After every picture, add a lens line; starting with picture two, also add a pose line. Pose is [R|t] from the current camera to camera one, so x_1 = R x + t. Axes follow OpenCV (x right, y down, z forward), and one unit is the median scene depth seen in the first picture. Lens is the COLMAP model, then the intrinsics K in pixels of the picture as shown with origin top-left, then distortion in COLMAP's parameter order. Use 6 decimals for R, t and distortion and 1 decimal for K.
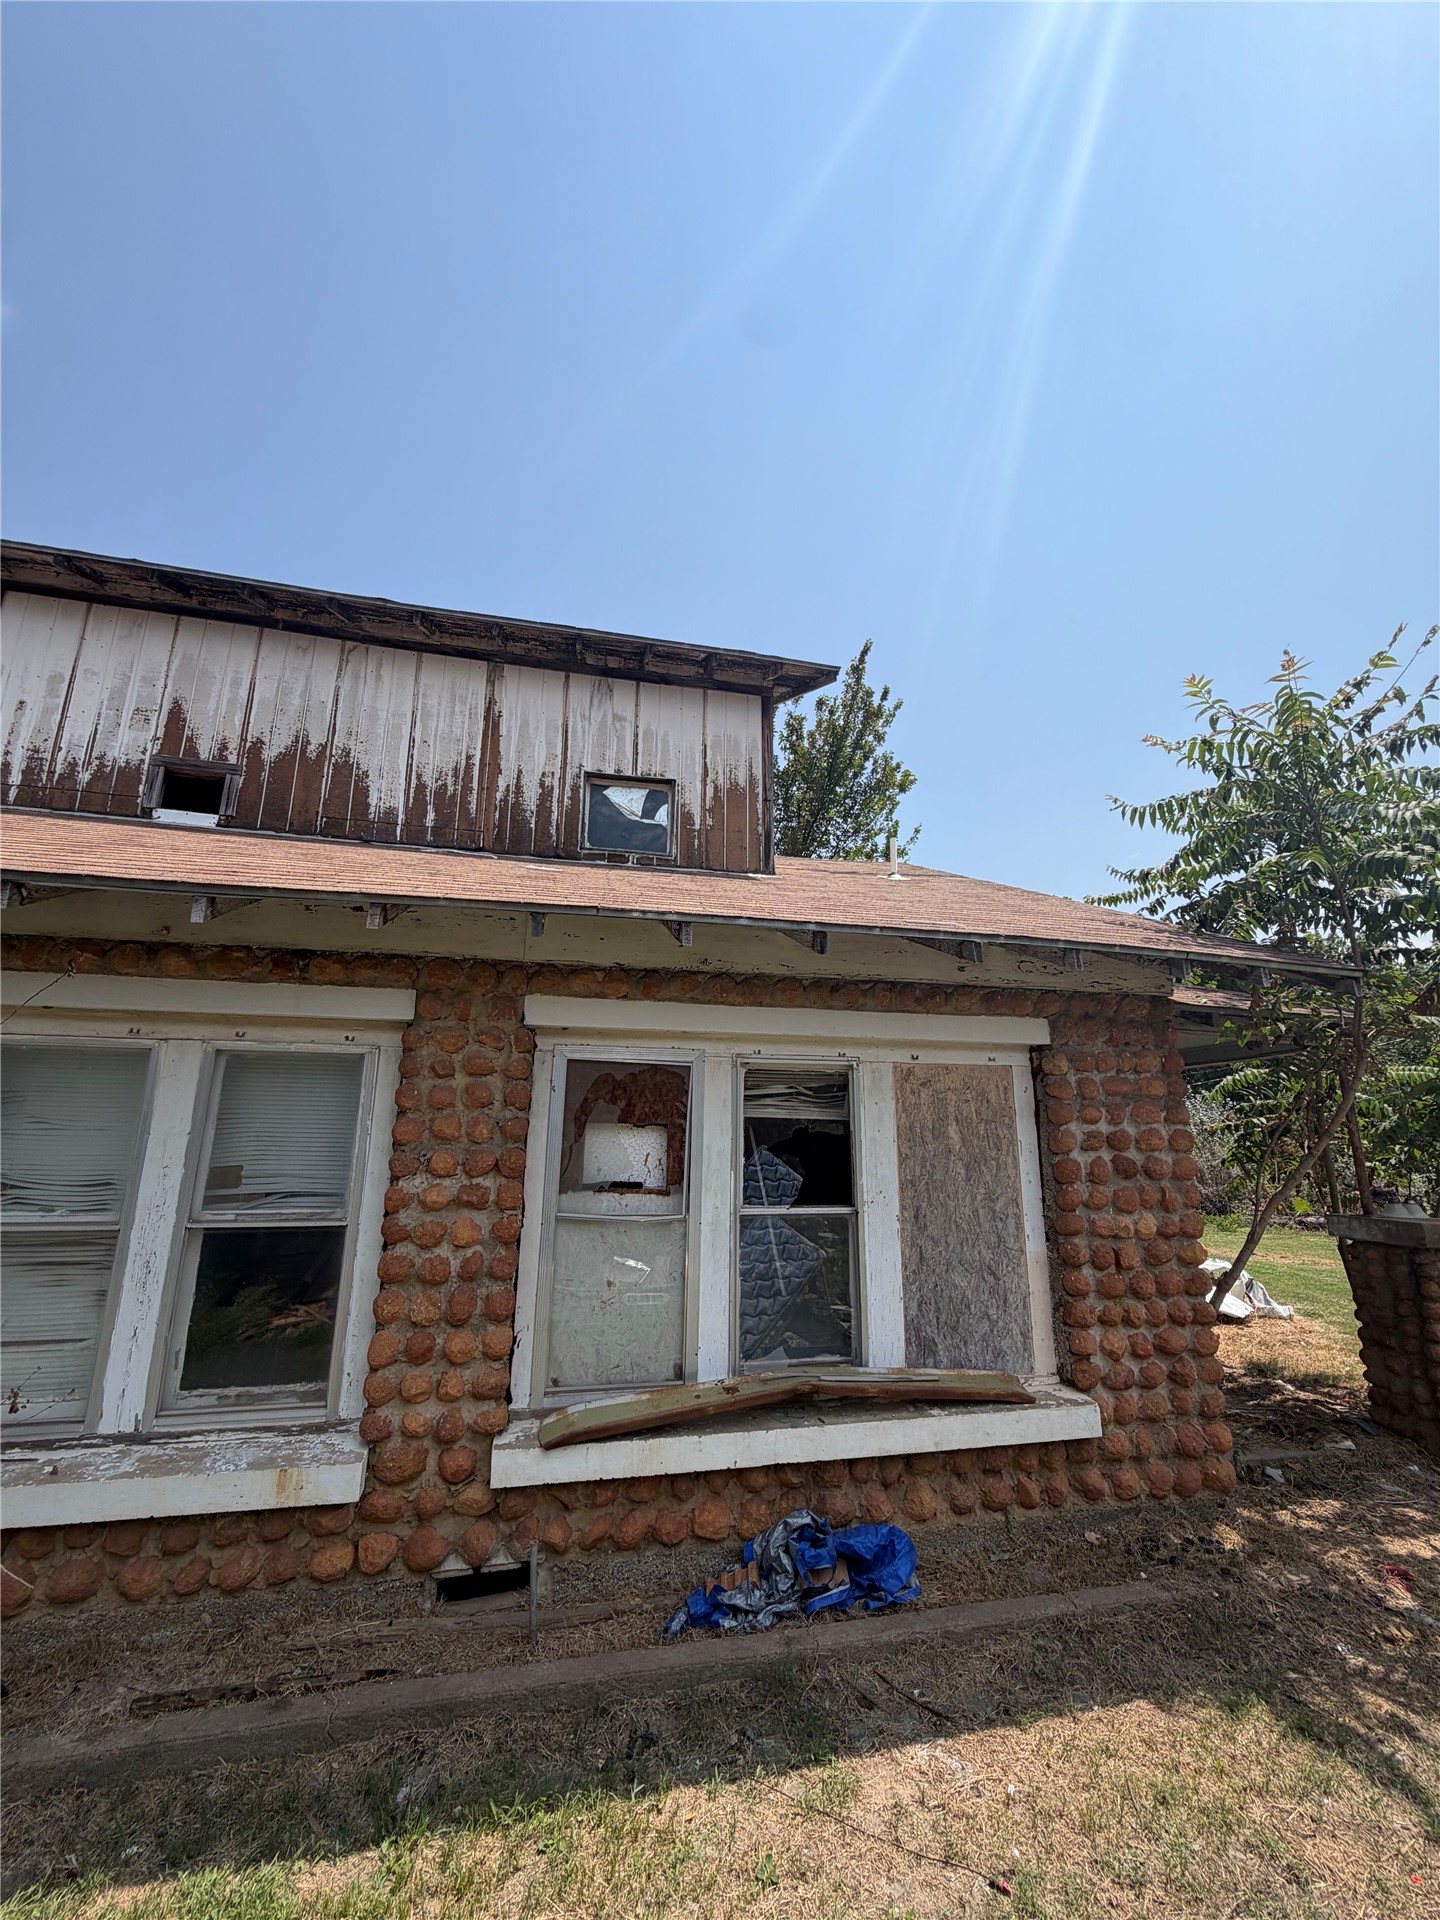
lens RADIAL K [[769.2, 0, 722.5], [0, 769.2, 956.9], [0, 0, 1]] dist [-0.001245, 0.000173]
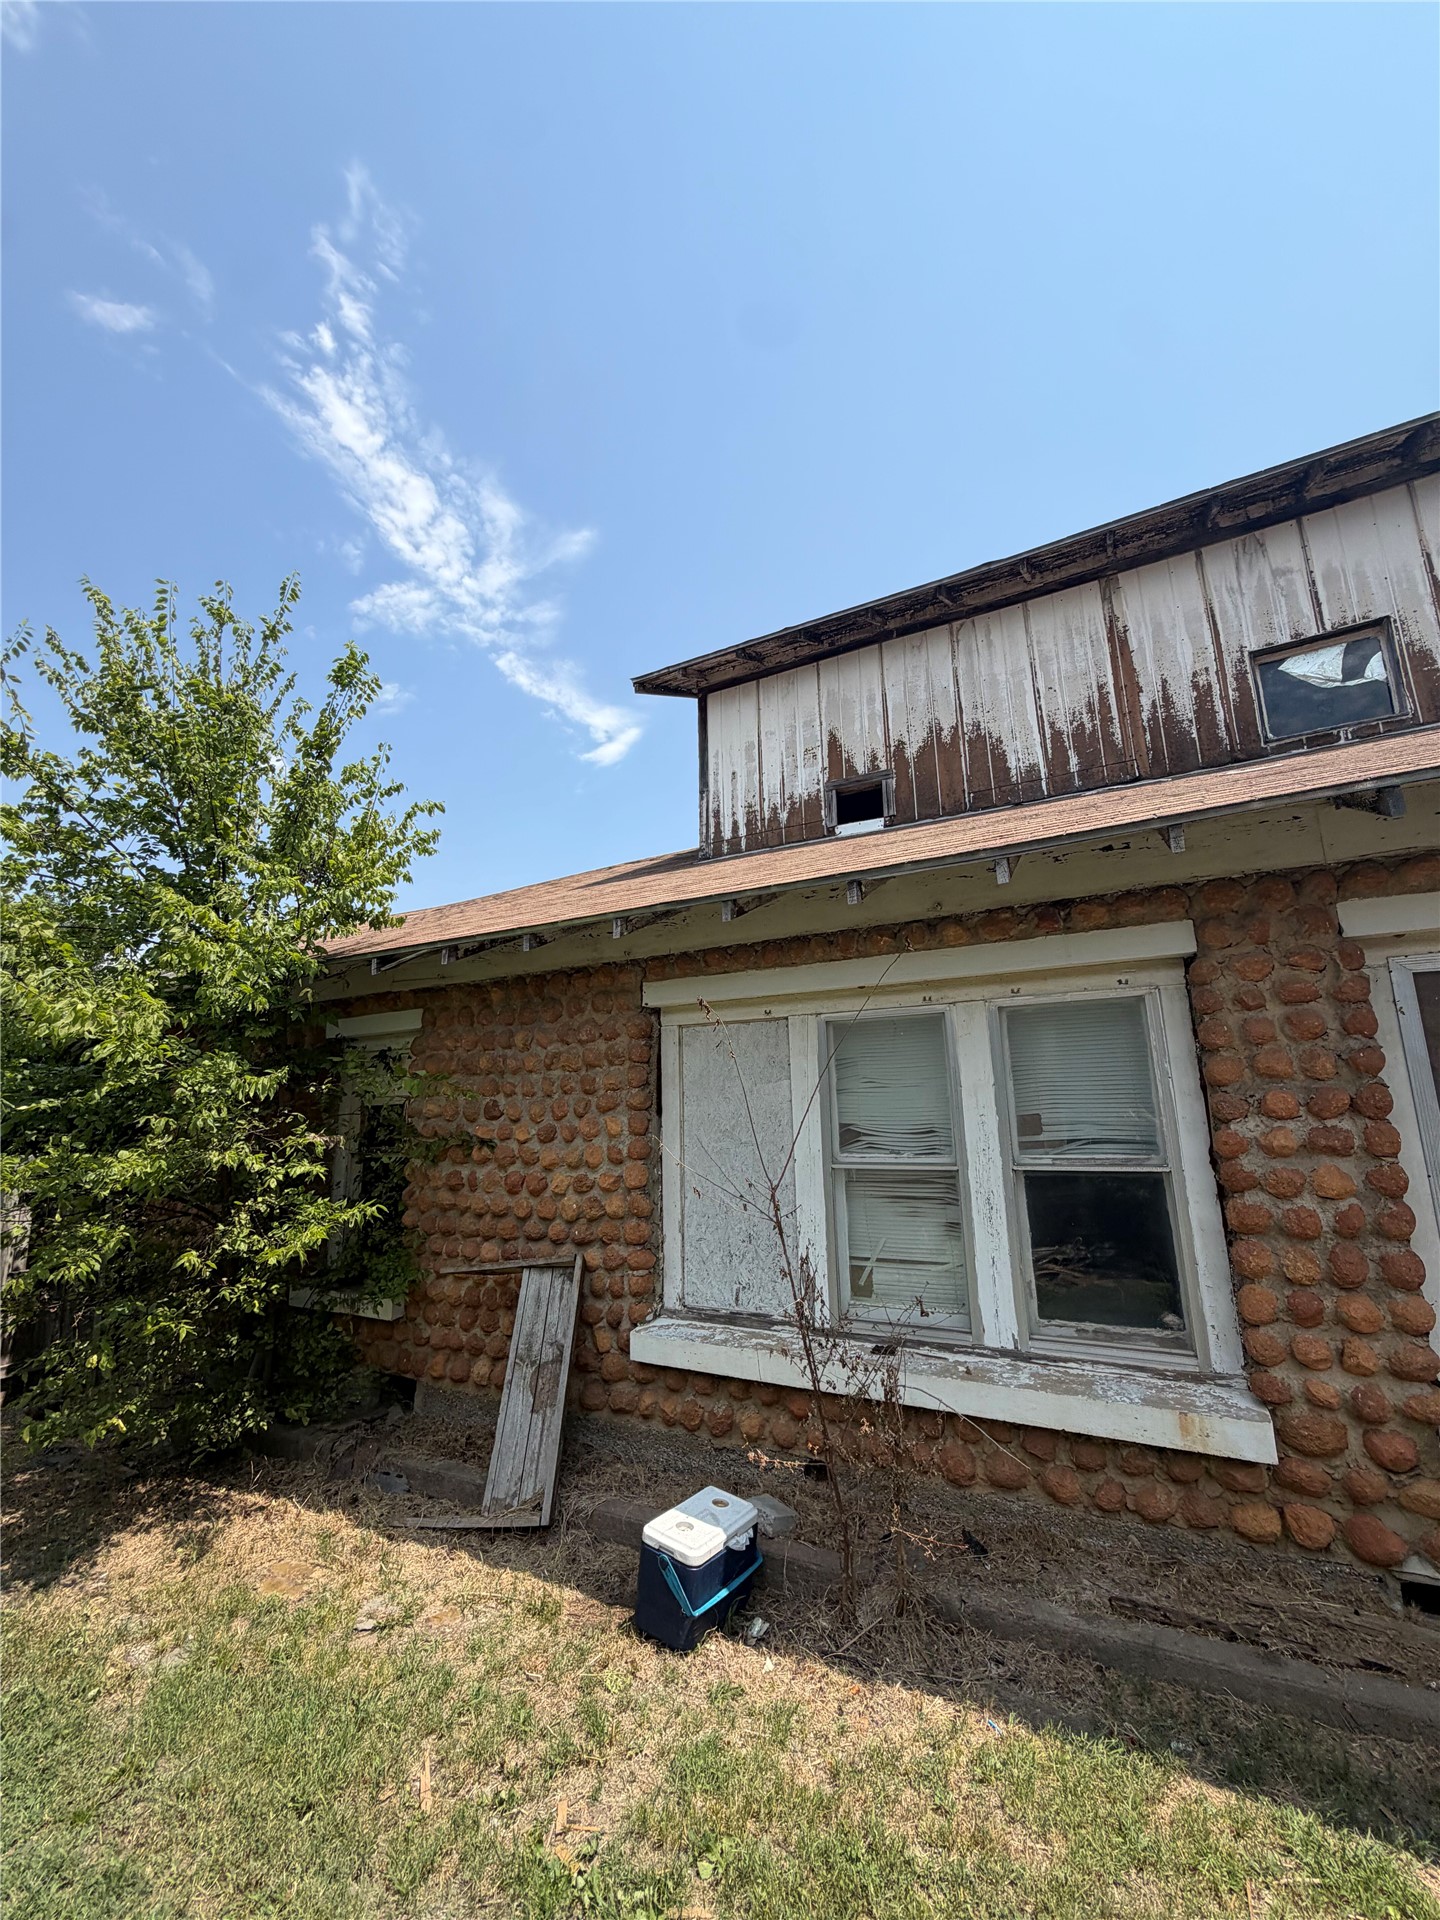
lens RADIAL K [[769.2, 0, 722.0], [0, 769.2, 957.5], [0, 0, 1]] dist [-0.001245, 0.000173]
pose [[0.756219, -0.156223, -0.635395, -0.256646], [0.178037, 0.983568, -0.029937, 0.015525], [0.629632, -0.090485, 0.771606, -0.066654]]
